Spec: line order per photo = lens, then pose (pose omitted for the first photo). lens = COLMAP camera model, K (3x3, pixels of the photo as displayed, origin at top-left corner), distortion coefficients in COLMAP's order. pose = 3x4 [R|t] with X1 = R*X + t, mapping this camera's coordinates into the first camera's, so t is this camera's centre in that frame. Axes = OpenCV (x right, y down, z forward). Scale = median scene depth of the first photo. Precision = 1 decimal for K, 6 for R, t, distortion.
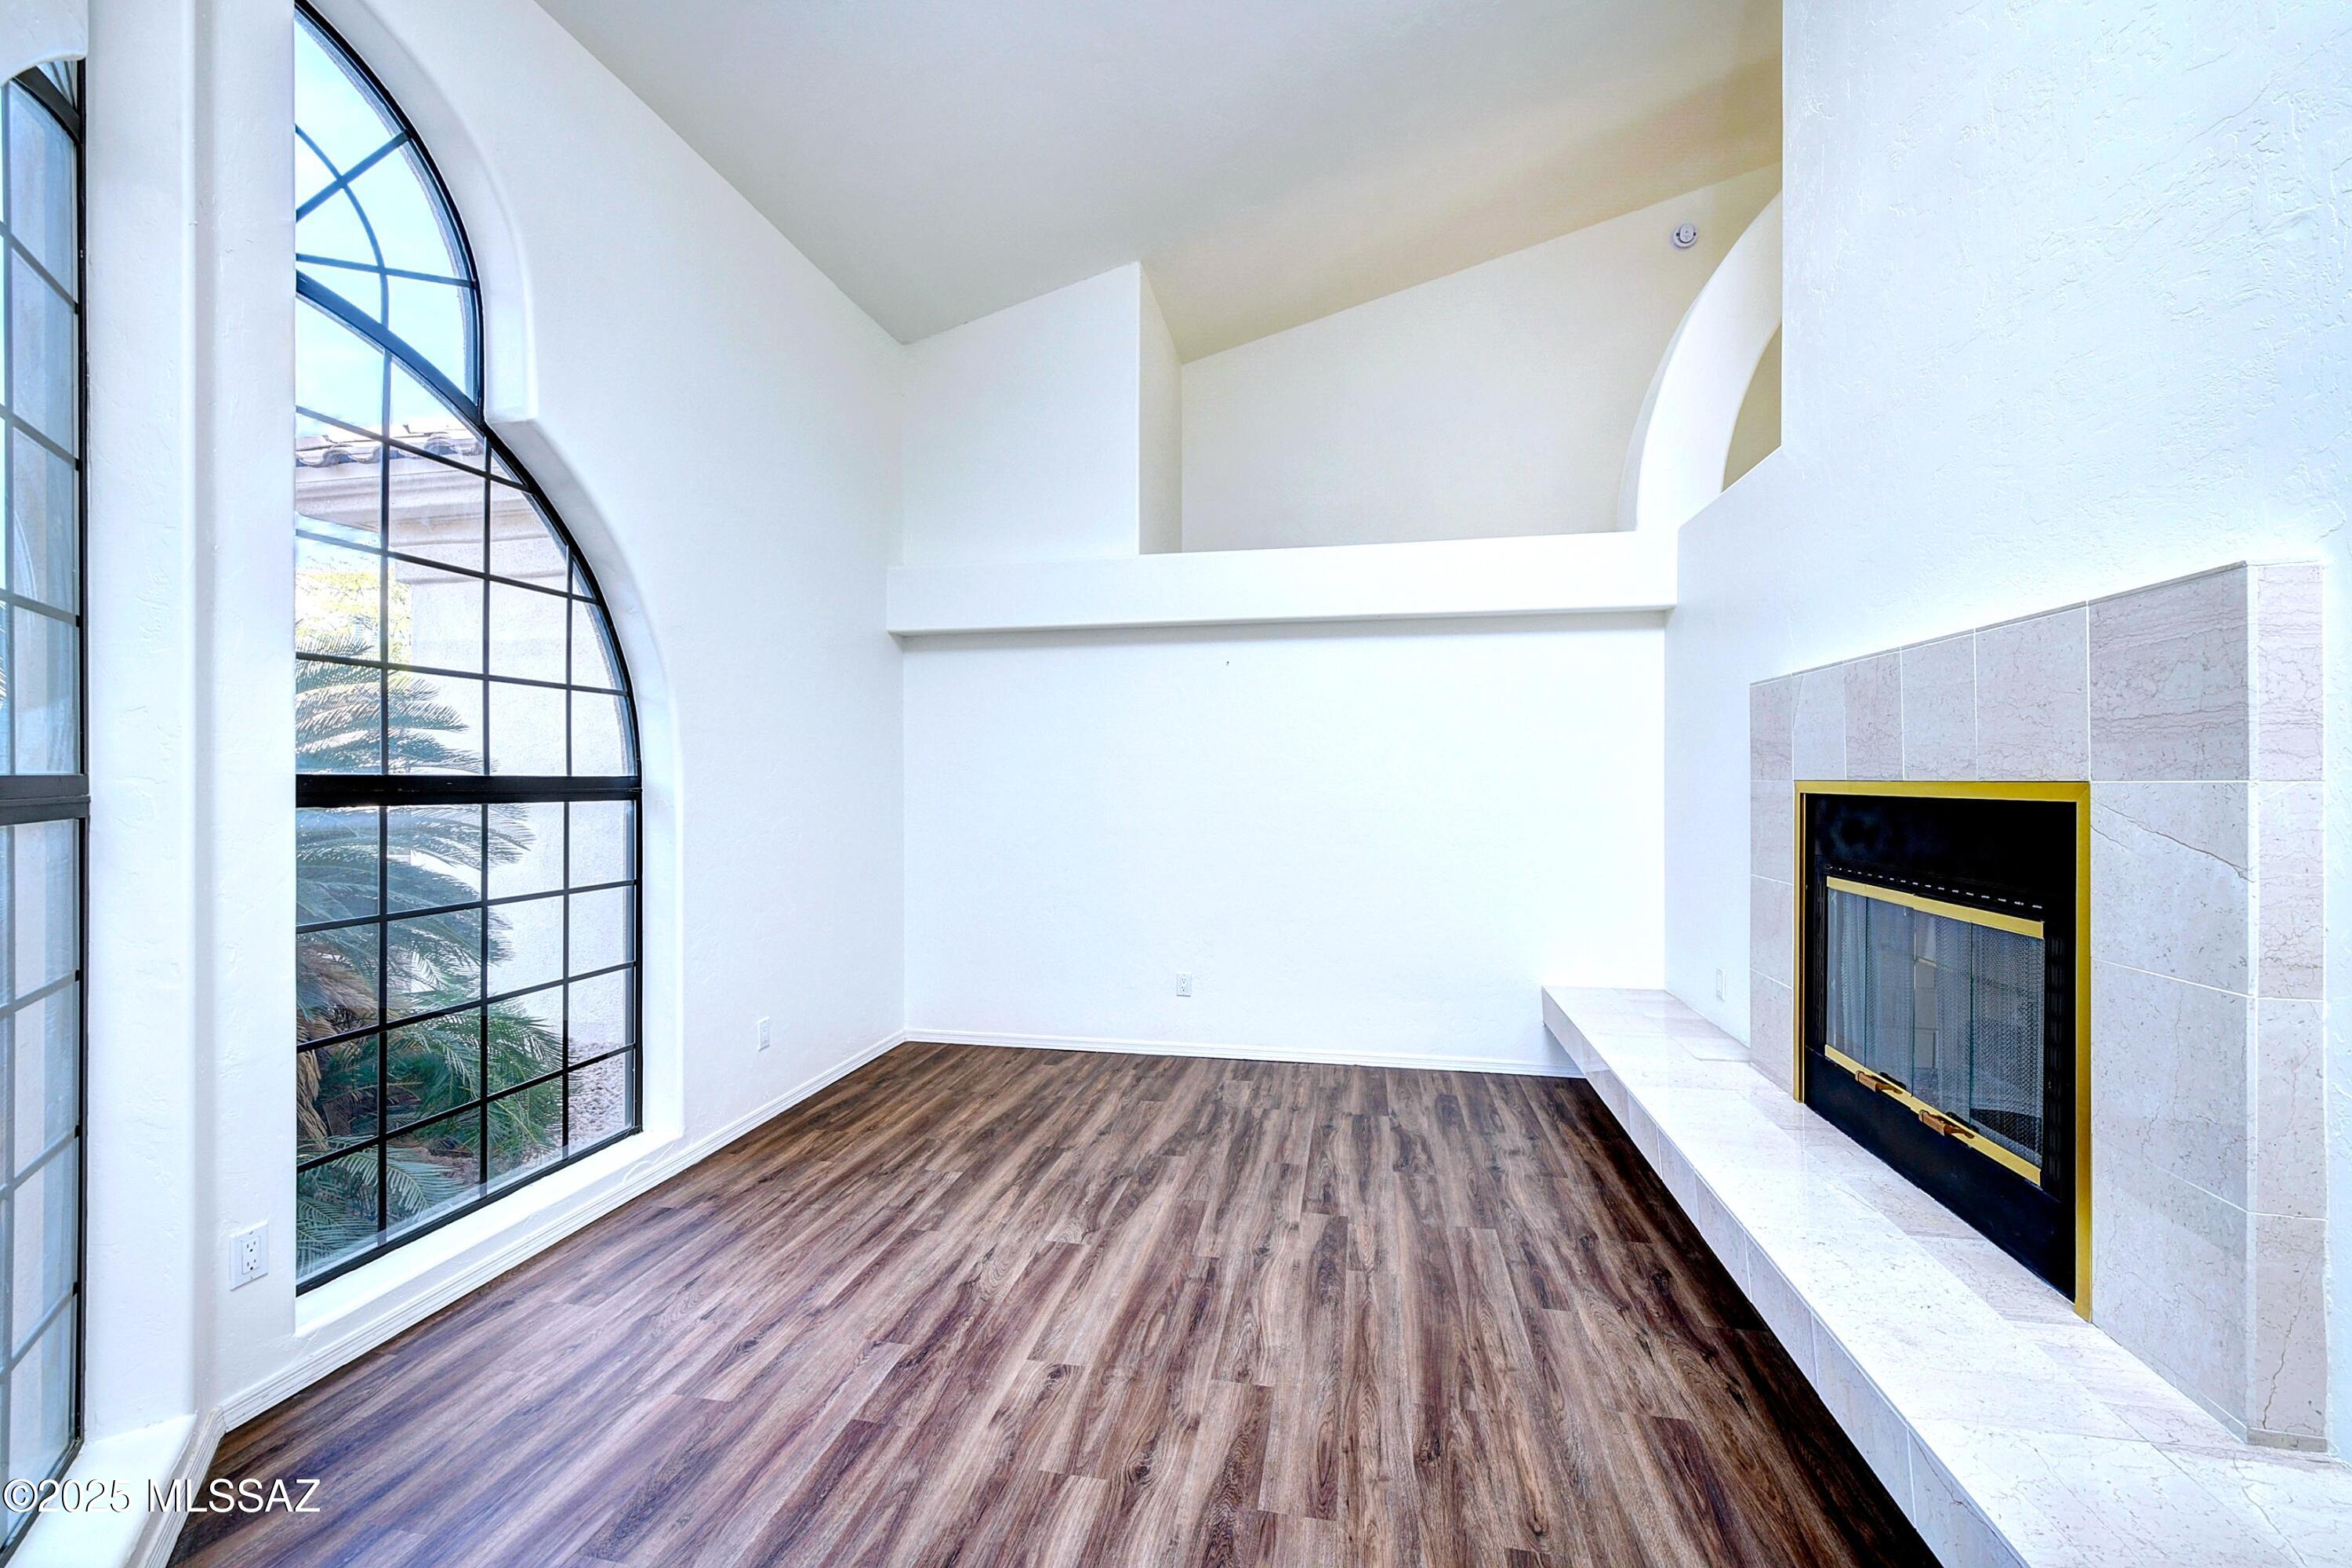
lens RADIAL K [[946.9, 0, 1176.0], [0, 946.9, 784.0], [0, 0, 1]] dist [-0.020713, 0.000007]
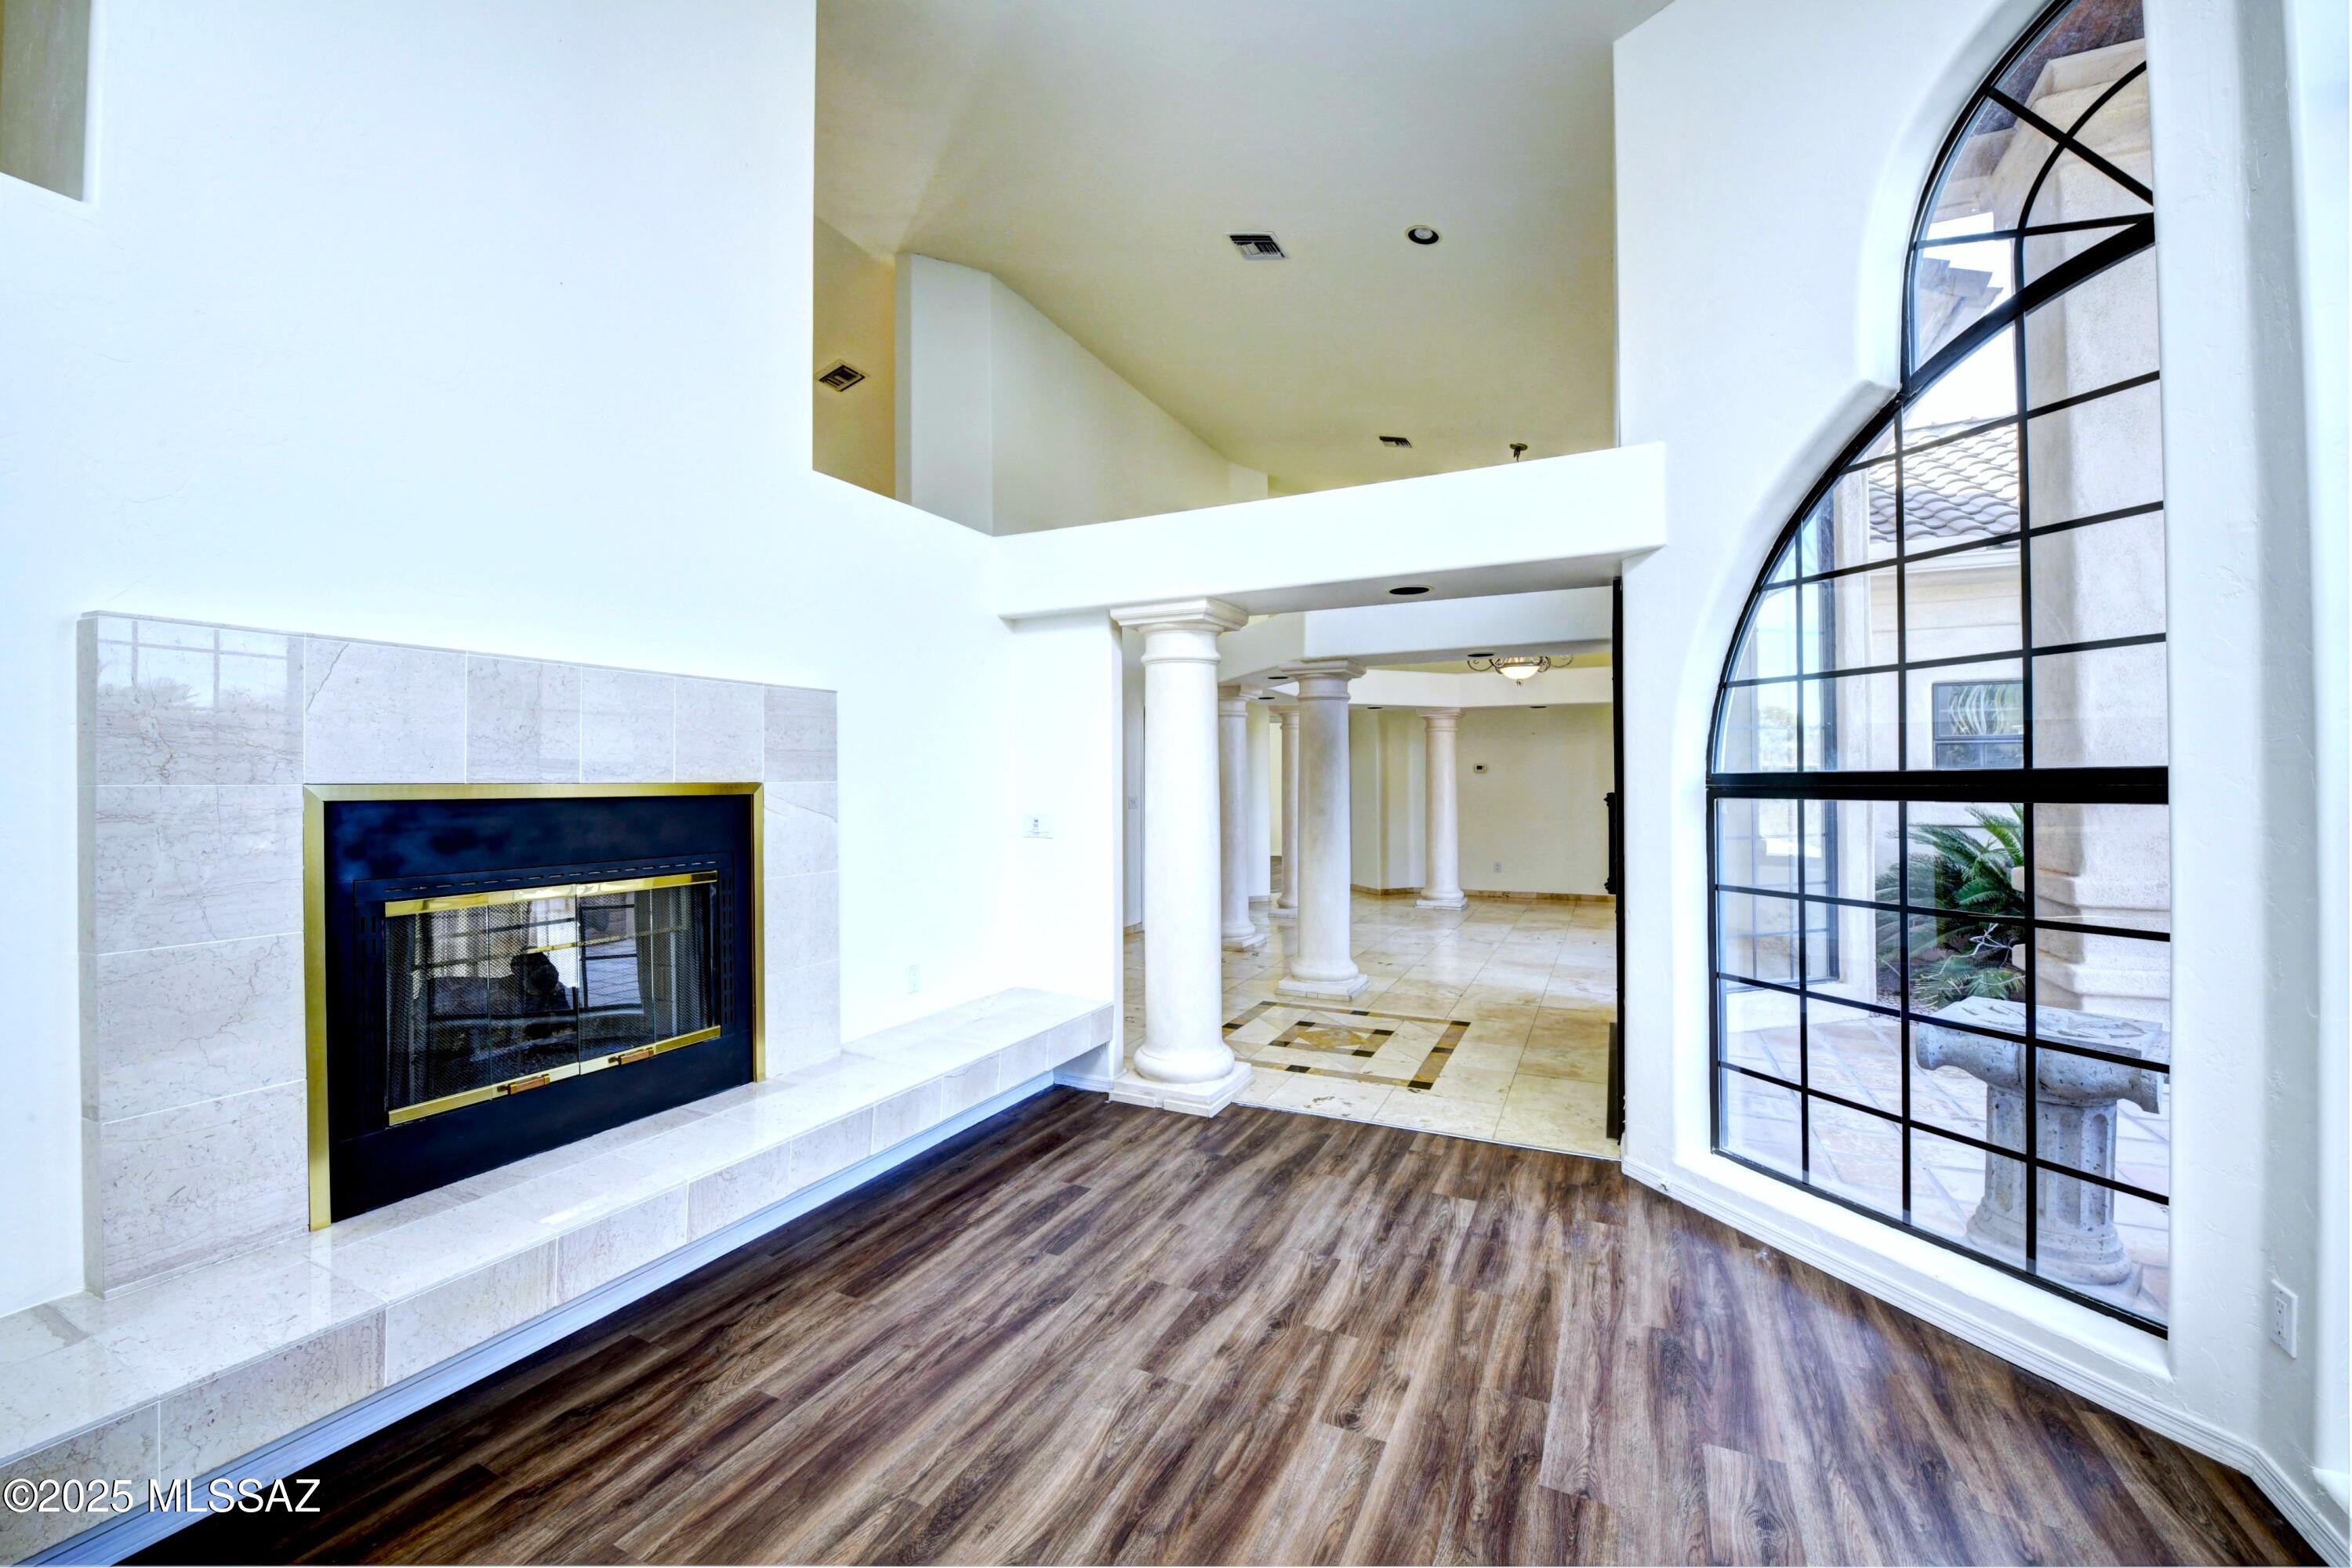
lens RADIAL K [[946.9, 0, 1176.0], [0, 946.9, 784.0], [0, 0, 1]] dist [-0.020713, 0.000007]
pose [[-0.967754, 0.004902, 0.251850, -0.205280], [0.006768, 0.999956, 0.006541, -0.004547], [-0.251807, 0.008034, -0.967744, 2.015197]]
